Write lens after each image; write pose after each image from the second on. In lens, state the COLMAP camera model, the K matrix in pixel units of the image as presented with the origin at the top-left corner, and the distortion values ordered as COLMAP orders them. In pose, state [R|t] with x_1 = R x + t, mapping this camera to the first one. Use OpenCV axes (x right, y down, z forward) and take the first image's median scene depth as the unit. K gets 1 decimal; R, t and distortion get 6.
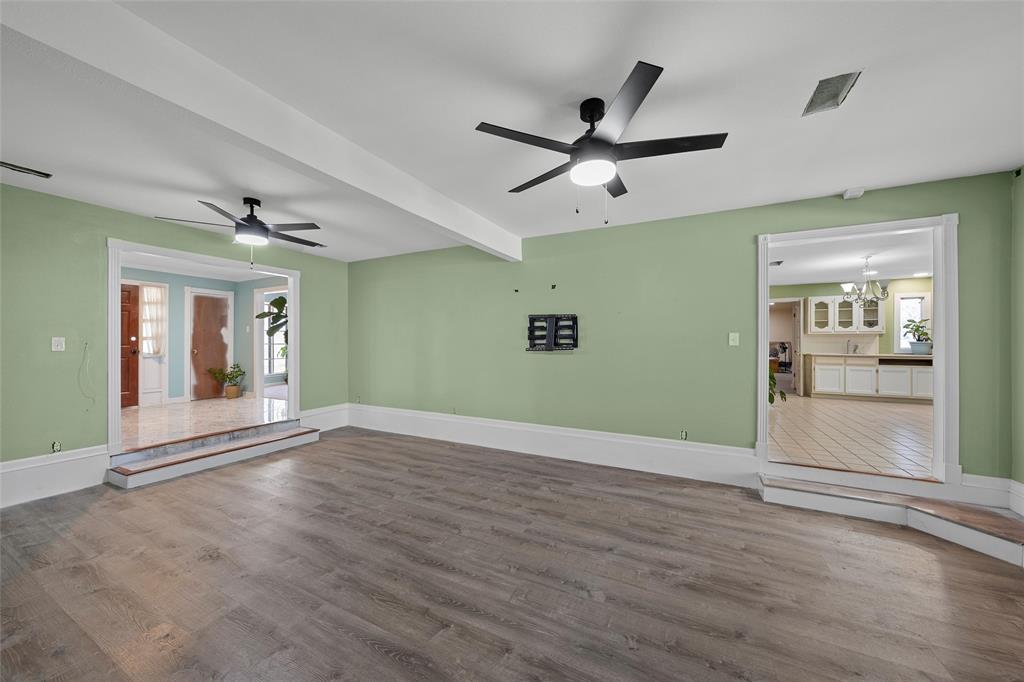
lens RADIAL K [[366.3, 0, 512.0], [0, 366.3, 341.0], [0, 0, 1]] dist [-0.000253, -0.000007]
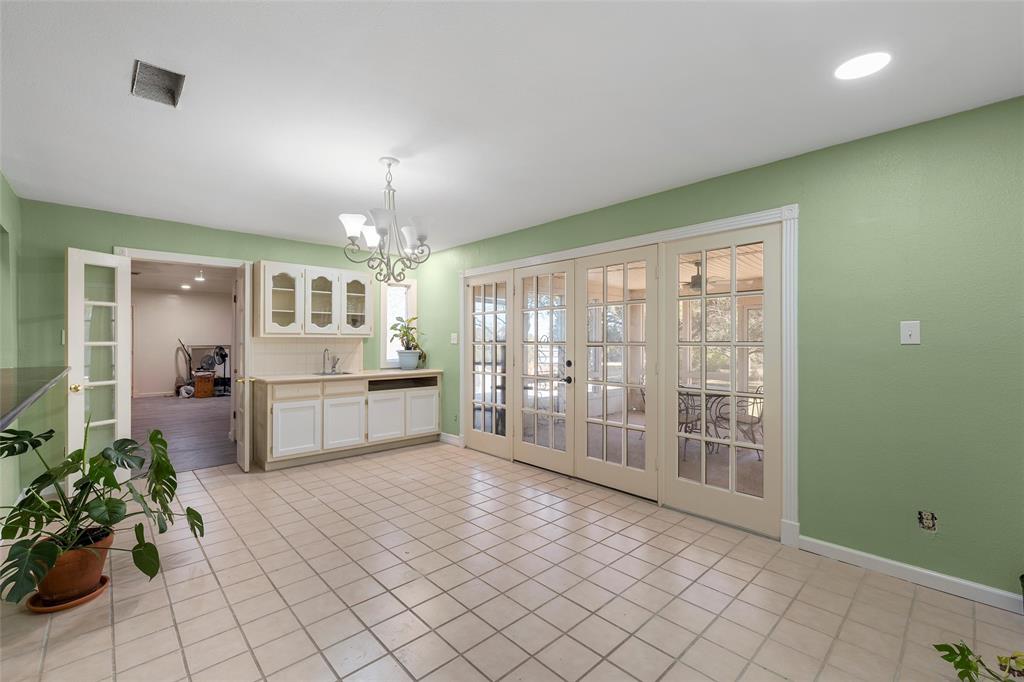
lens RADIAL K [[431.9, 0, 512.0], [0, 431.9, 341.0], [0, 0, 1]] dist [0.000233, 0.000037]
pose [[0.345840, -0.001447, 0.938292, 0.424339], [-0.001081, 0.999998, 0.001941, -0.016876], [-0.938293, -0.001686, 0.345838, 0.535126]]
